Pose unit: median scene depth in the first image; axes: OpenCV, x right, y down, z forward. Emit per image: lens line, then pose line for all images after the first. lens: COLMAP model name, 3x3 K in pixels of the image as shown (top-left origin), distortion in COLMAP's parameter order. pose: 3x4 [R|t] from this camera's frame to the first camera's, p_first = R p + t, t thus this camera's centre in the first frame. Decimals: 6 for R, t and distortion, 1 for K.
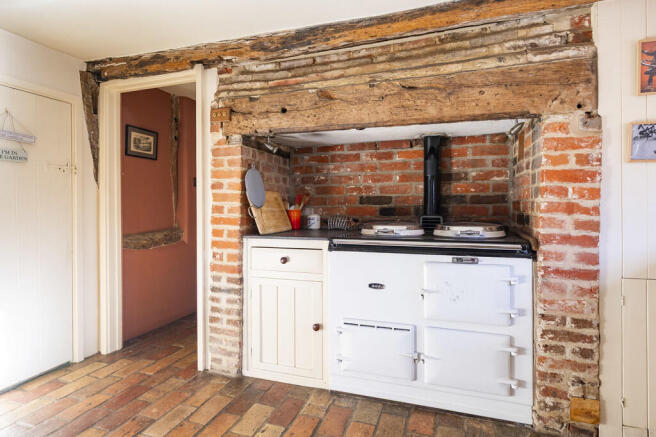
lens RADIAL K [[346.7, 0, 326.5], [0, 346.7, 205.8], [0, 0, 1]] dist [0.001693, -0.001246]
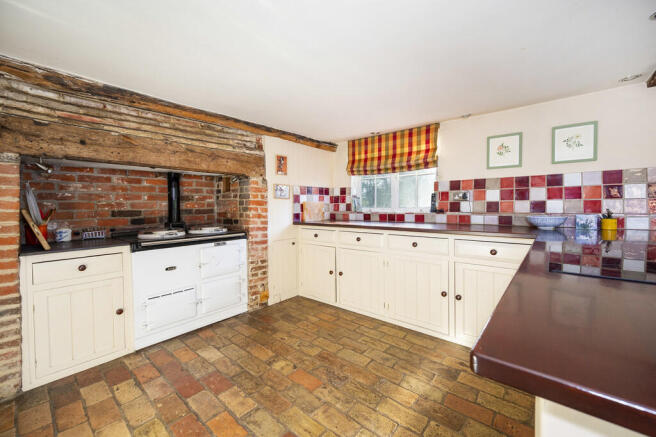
lens RADIAL K [[264.4, 0, 326.9], [0, 264.4, 210.0], [0, 0, 1]] dist [0.003508, 0.000059]
pose [[0.378559, -0.017710, 0.925408, -0.697670], [0.013766, 0.999814, 0.013503, -0.045242], [-0.925475, 0.007627, 0.378733, -0.130845]]
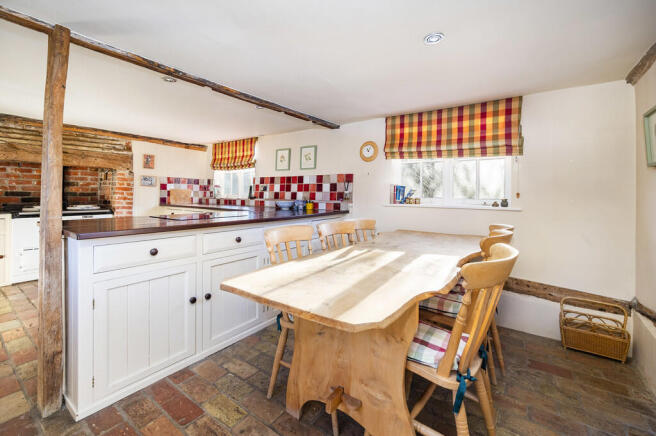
lens RADIAL K [[278.9, 0, 320.5], [0, 278.9, 193.1], [0, 0, 1]] dist [0.001183, 0.000474]
pose [[0.302126, 0.011504, 0.953199, -1.090185], [-0.010935, 0.999903, -0.008602, -0.034713], [-0.953205, -0.007824, 0.302222, -1.362198]]
